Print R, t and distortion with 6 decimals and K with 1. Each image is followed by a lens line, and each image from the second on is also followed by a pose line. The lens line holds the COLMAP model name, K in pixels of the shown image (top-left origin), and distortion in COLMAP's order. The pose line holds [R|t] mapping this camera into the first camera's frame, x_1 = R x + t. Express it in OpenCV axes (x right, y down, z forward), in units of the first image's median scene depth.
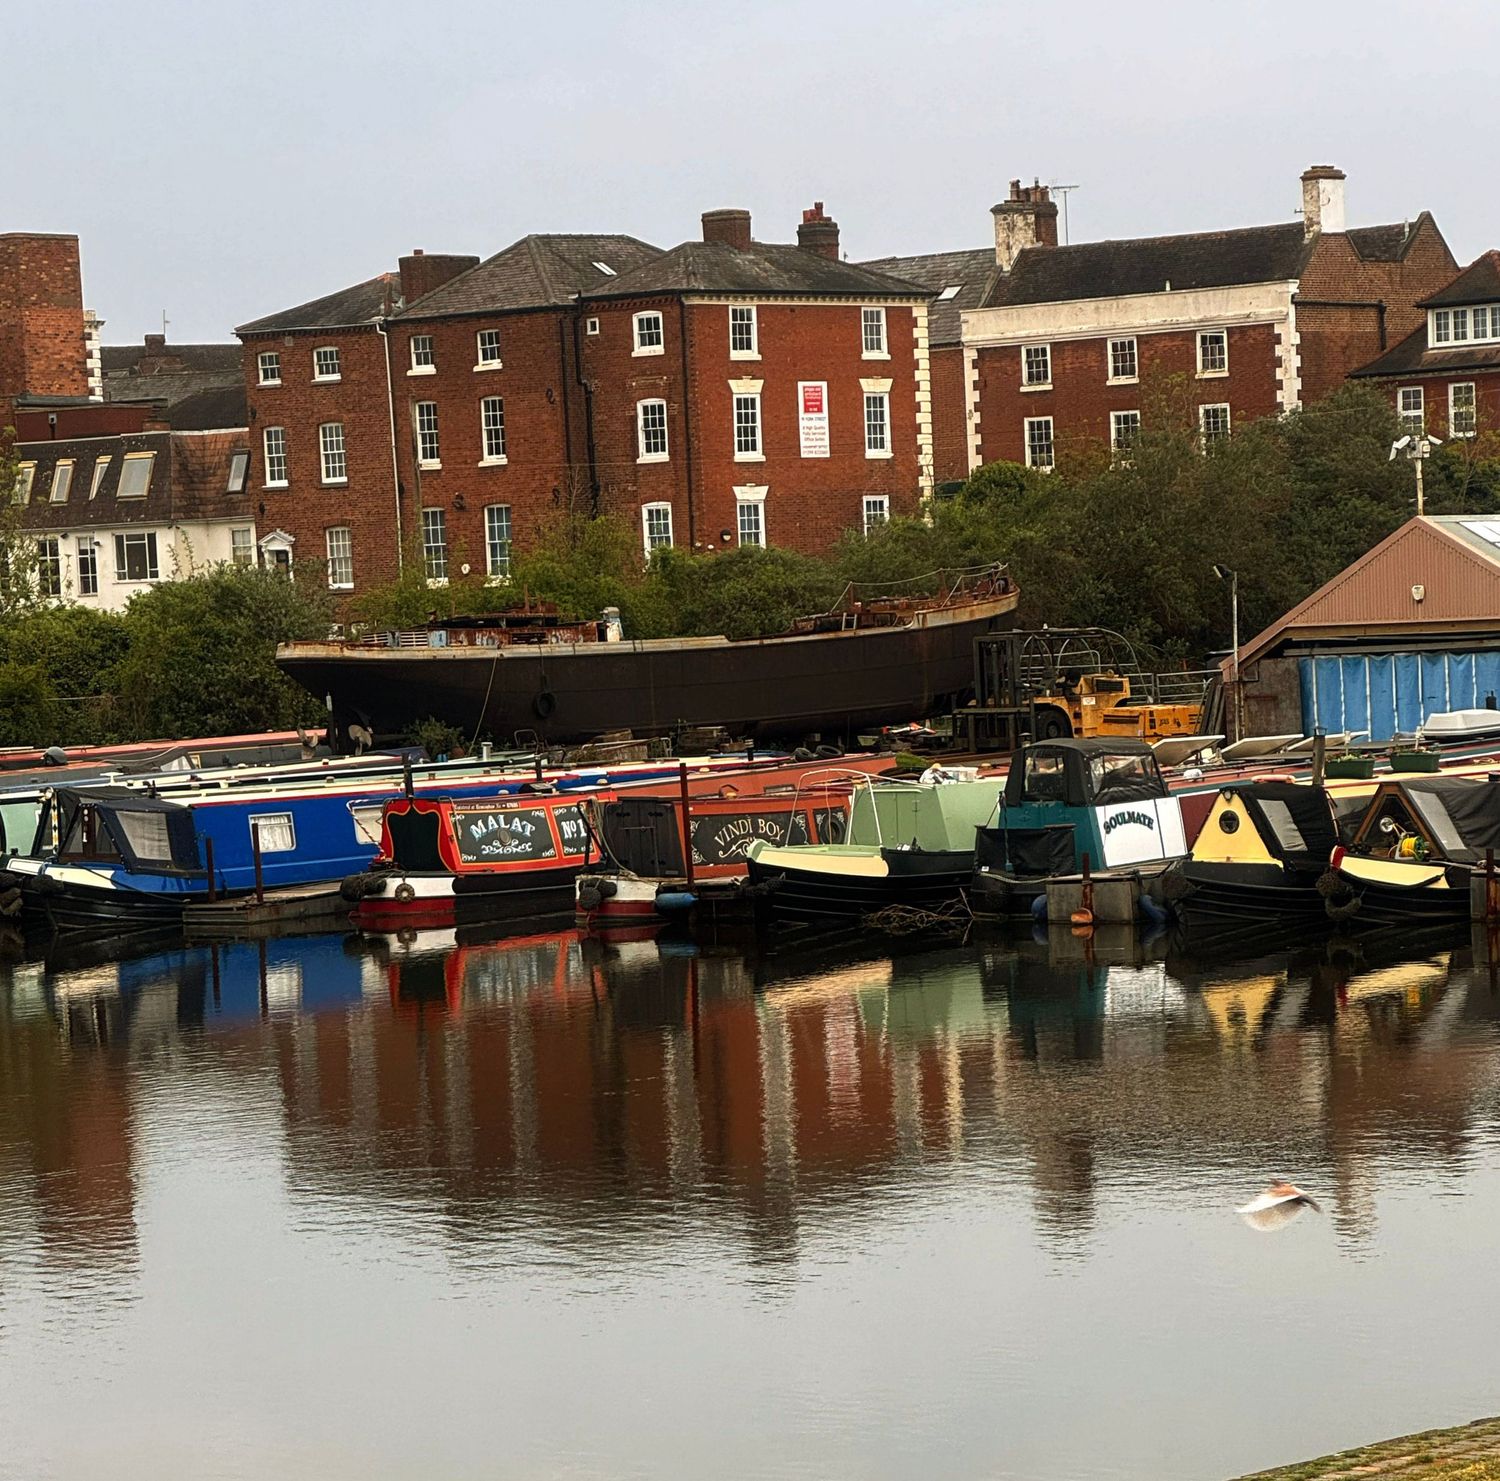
lens RADIAL K [[5187.4, 0, 750.0], [0, 5187.4, 740.5], [0, 0, 1]] dist [0.040760, 16.060685]
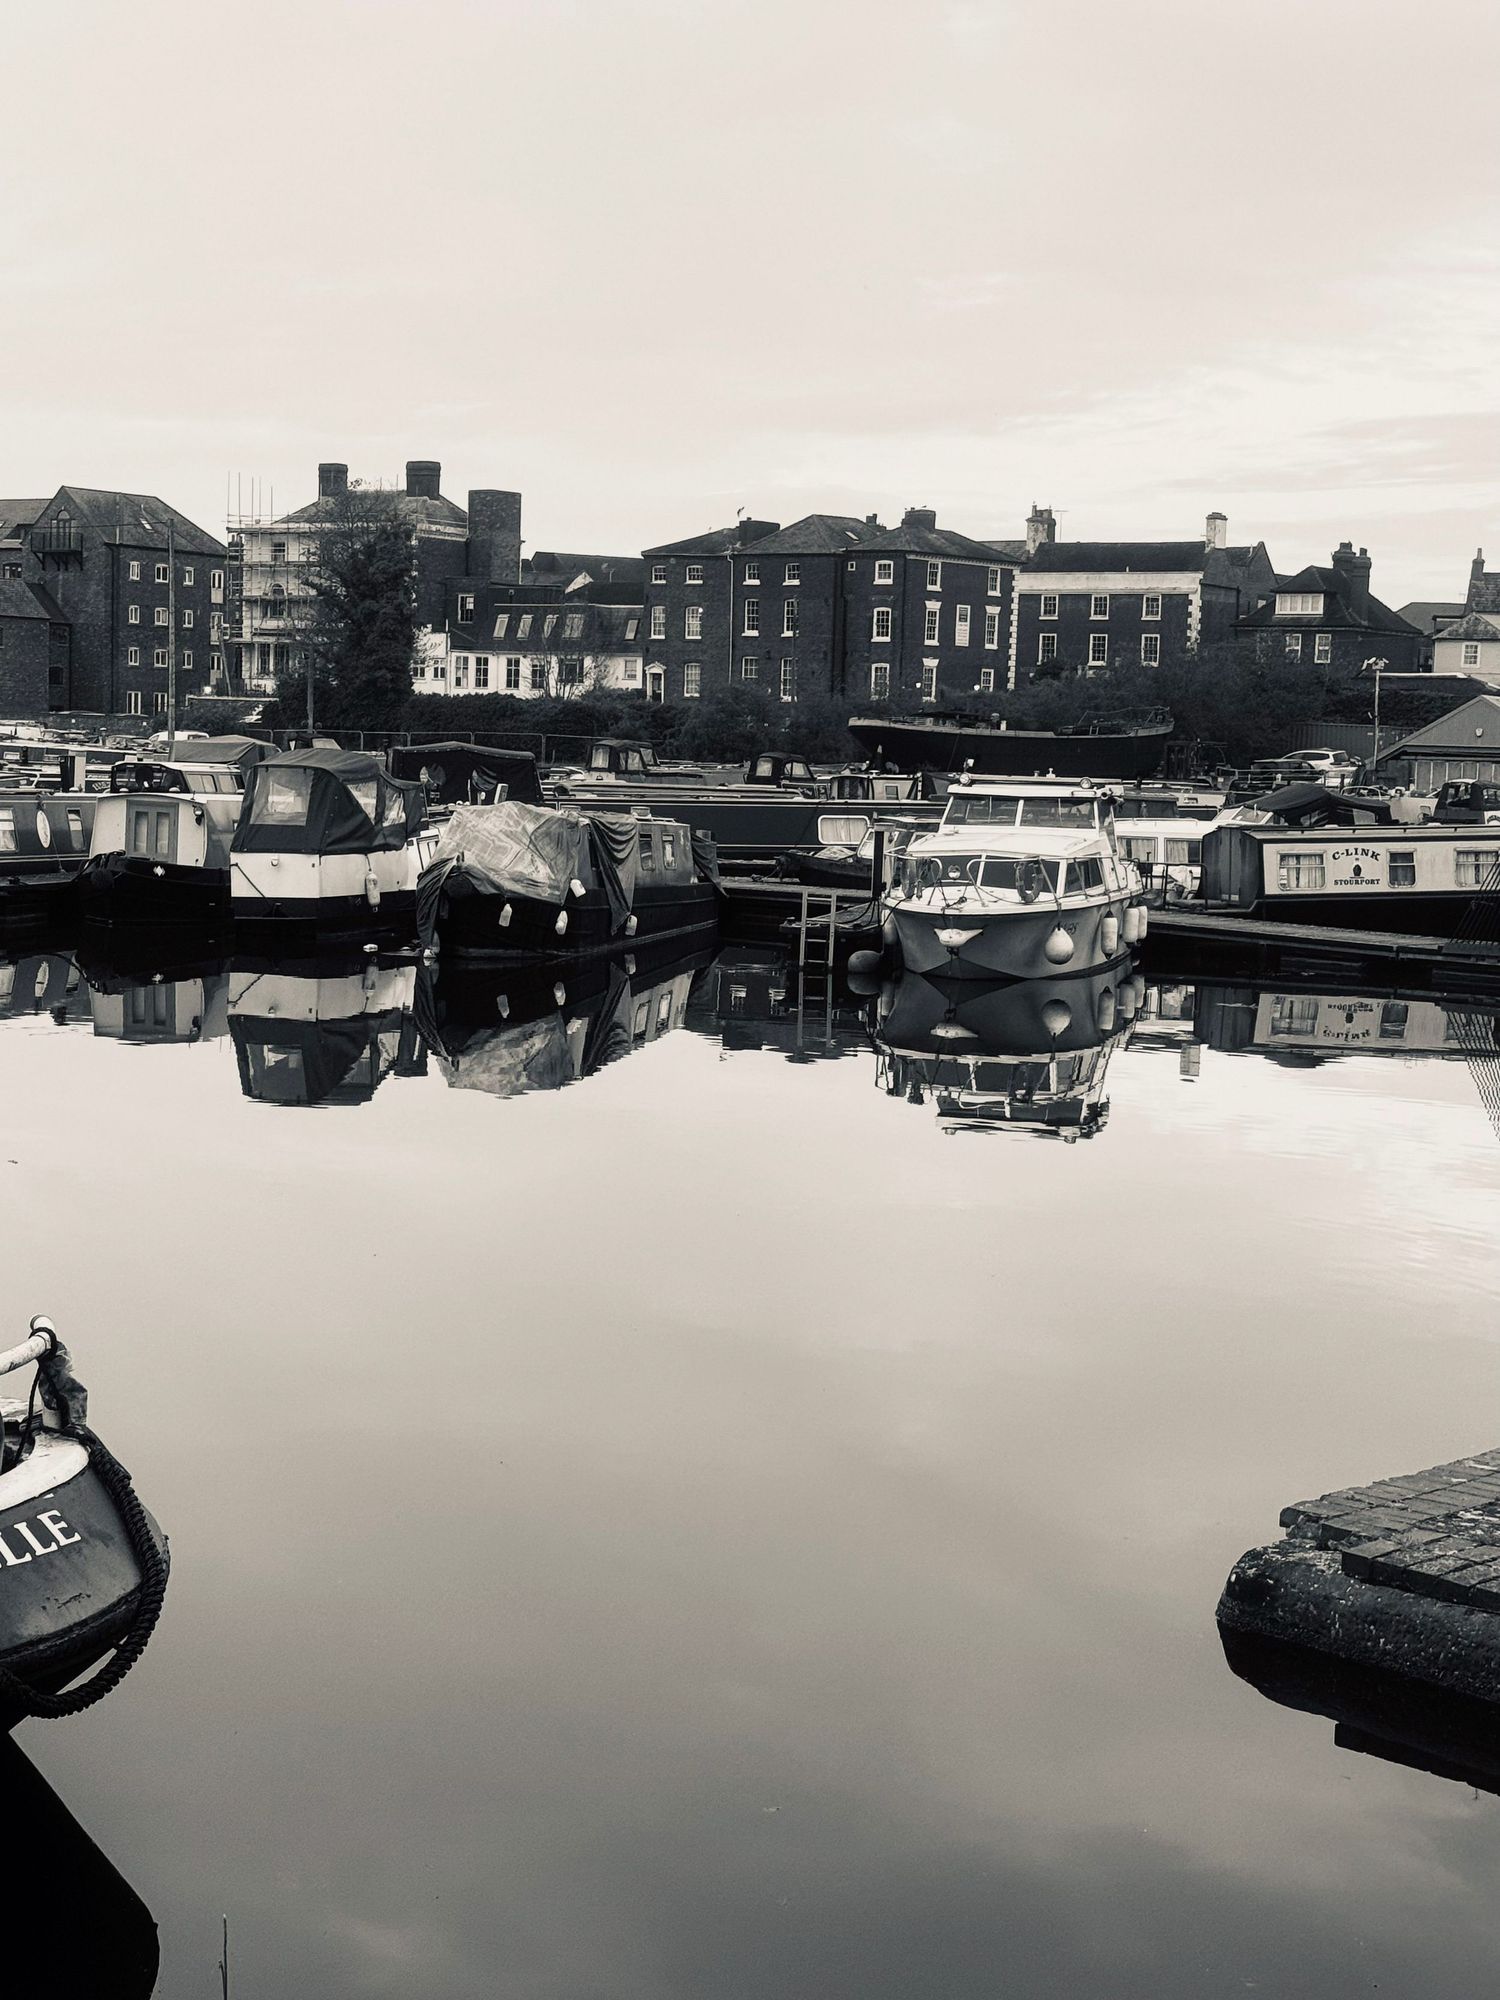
lens RADIAL K [[3167.3, 0, 750.0], [0, 3167.3, 1000.0], [0, 0, 1]] dist [0.187093, 0.018817]
pose [[0.992733, 0.070302, 0.097669, -0.159883], [-0.075421, 0.995910, 0.049749, 0.020850], [-0.093772, -0.056754, 0.993975, -0.138360]]
